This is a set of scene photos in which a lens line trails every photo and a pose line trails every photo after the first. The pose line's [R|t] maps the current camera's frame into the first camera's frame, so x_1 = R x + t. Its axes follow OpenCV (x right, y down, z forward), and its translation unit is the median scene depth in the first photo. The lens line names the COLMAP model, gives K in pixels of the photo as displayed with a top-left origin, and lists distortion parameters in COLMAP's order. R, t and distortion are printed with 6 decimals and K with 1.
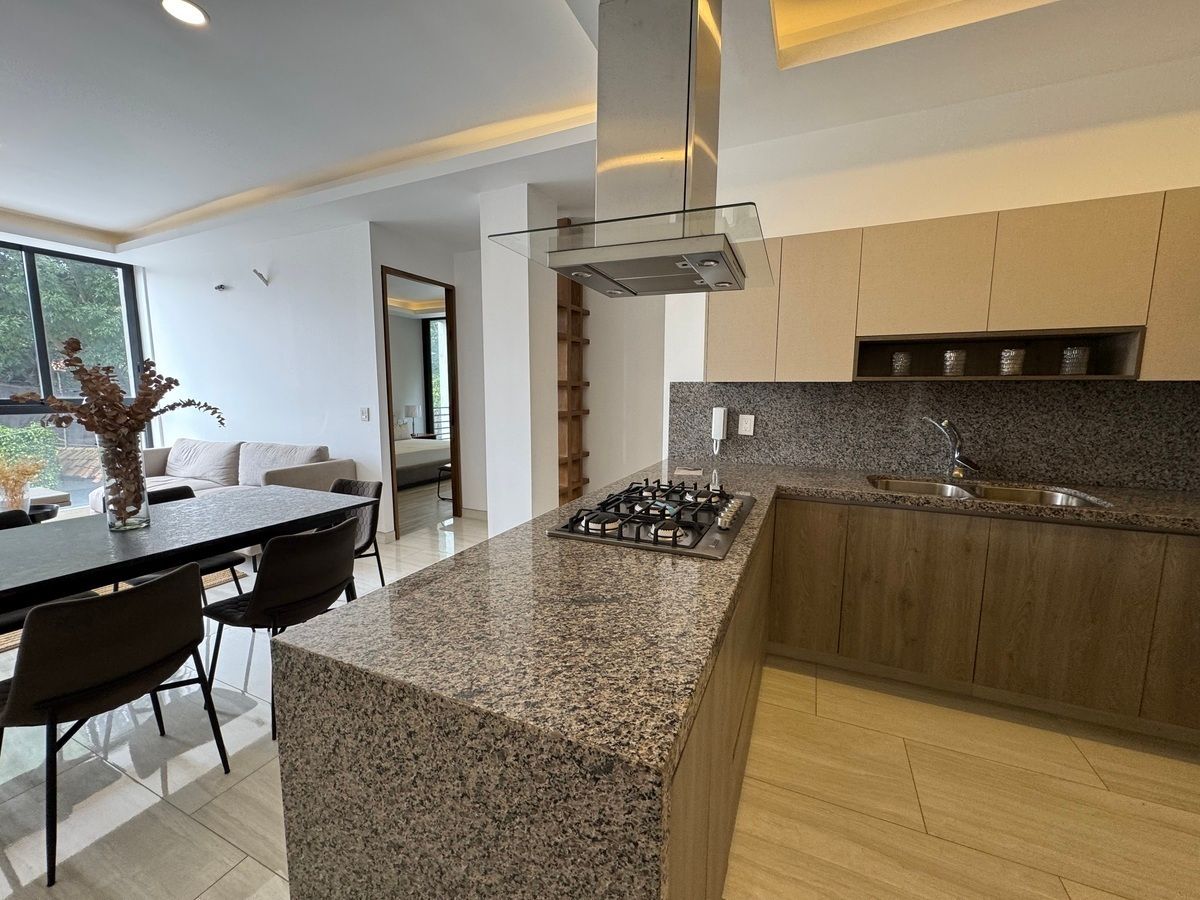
lens RADIAL K [[478.5, 0, 601.9], [0, 478.5, 449.8], [0, 0, 1]] dist [-0.006408, 0.000423]
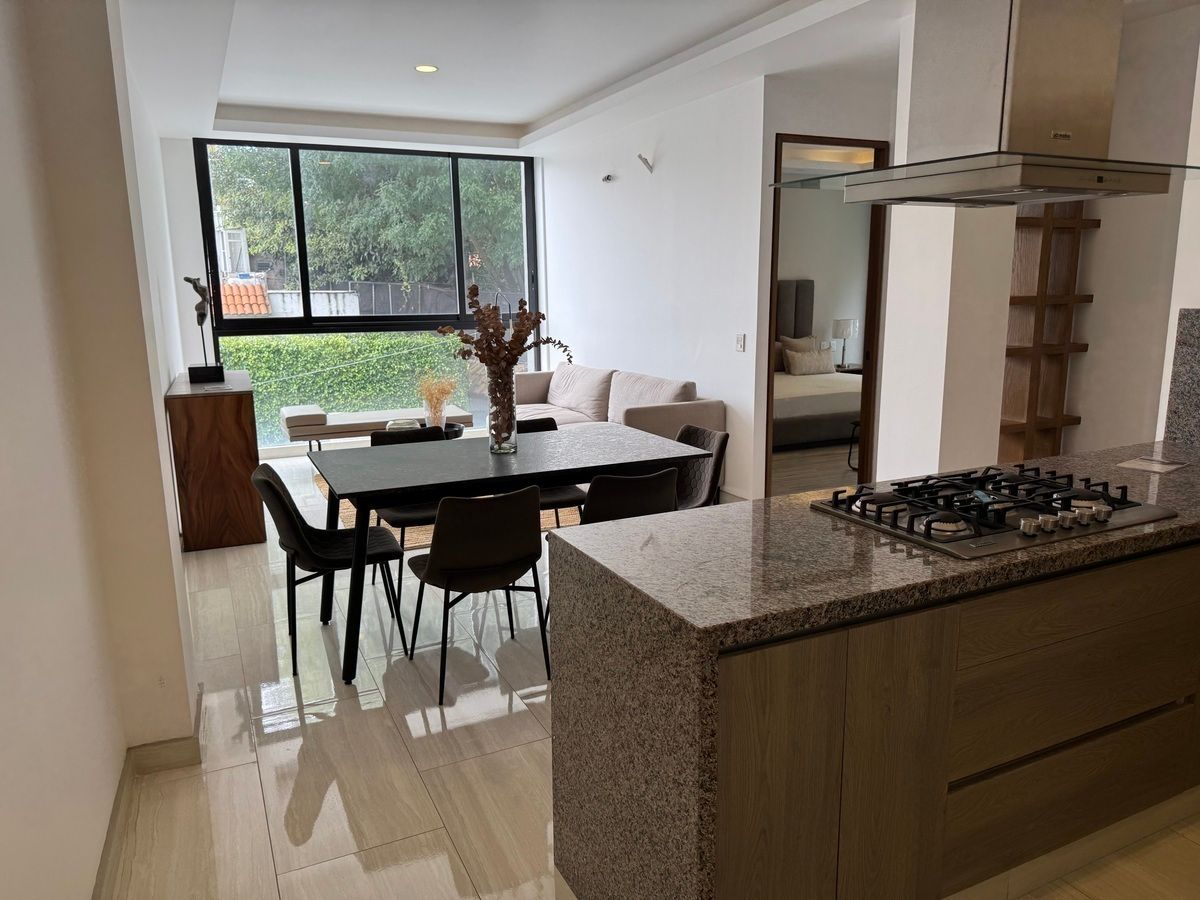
lens RADIAL K [[837.8, 0, 606.5], [0, 837.8, 462.4], [0, 0, 1]] dist [0.079659, -0.080765]
pose [[0.767796, 0.119971, -0.629362, 0.391218], [-0.063824, 0.991748, 0.111187, -0.040273], [0.637508, -0.045200, 0.769117, -0.322730]]
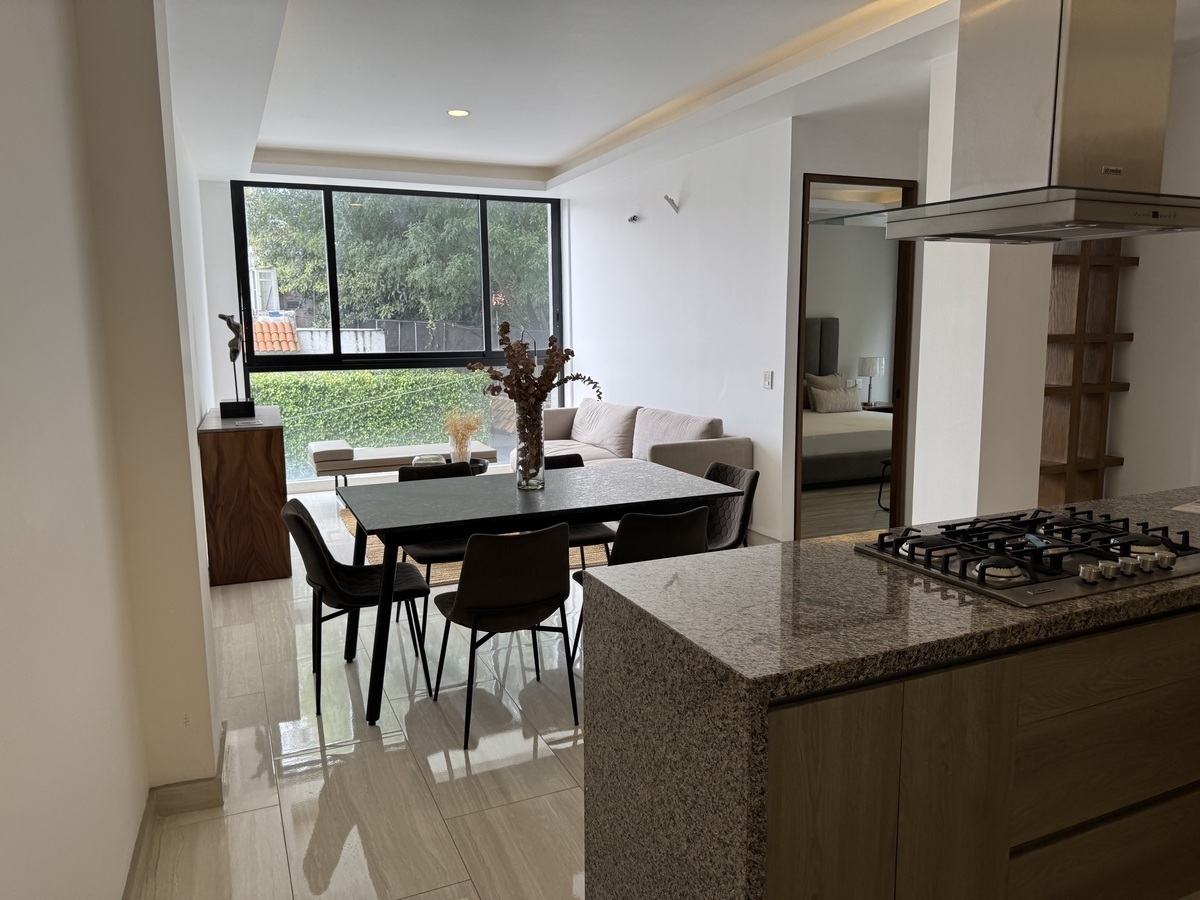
lens RADIAL K [[837.8, 0, 598.3], [0, 837.8, 456.6], [0, 0, 1]] dist [0.079659, -0.080765]
pose [[0.745947, 0.093457, -0.659416, 0.361940], [-0.068583, 0.995621, 0.063524, -0.038916], [0.662465, -0.002161, 0.749090, -0.318825]]
